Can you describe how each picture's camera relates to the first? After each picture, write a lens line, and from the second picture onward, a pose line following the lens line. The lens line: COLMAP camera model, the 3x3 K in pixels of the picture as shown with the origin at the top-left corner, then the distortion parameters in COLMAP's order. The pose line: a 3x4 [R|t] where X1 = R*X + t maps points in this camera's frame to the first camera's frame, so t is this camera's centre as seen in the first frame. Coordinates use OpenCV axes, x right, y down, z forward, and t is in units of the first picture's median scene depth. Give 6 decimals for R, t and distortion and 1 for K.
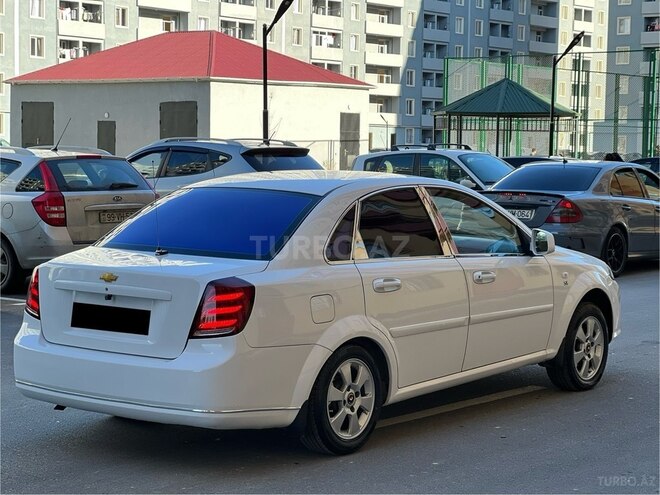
lens RADIAL K [[1432.8, 0, 330.0], [0, 1432.8, 247.5], [0, 0, 1]] dist [0.077852, 1.865500]
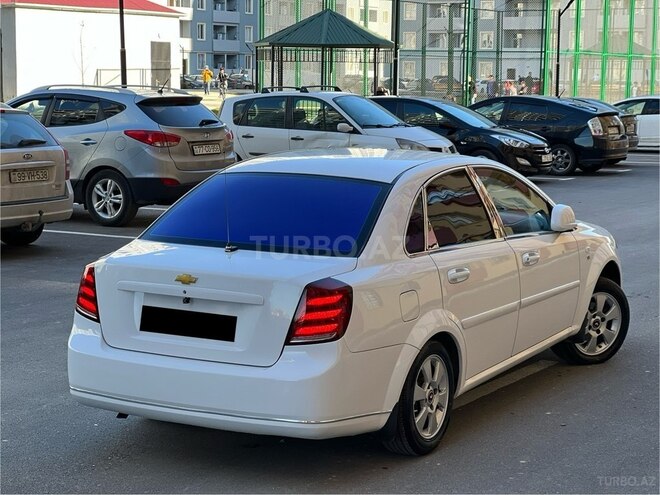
lens RADIAL K [[1432.8, 0, 330.0], [0, 1432.8, 247.5], [0, 0, 1]] dist [0.077852, 1.865500]
pose [[0.990013, -0.022591, 0.139153, -0.178758], [0.015465, 0.998523, 0.052076, -0.043845], [-0.140124, -0.049404, 0.988901, 0.063675]]
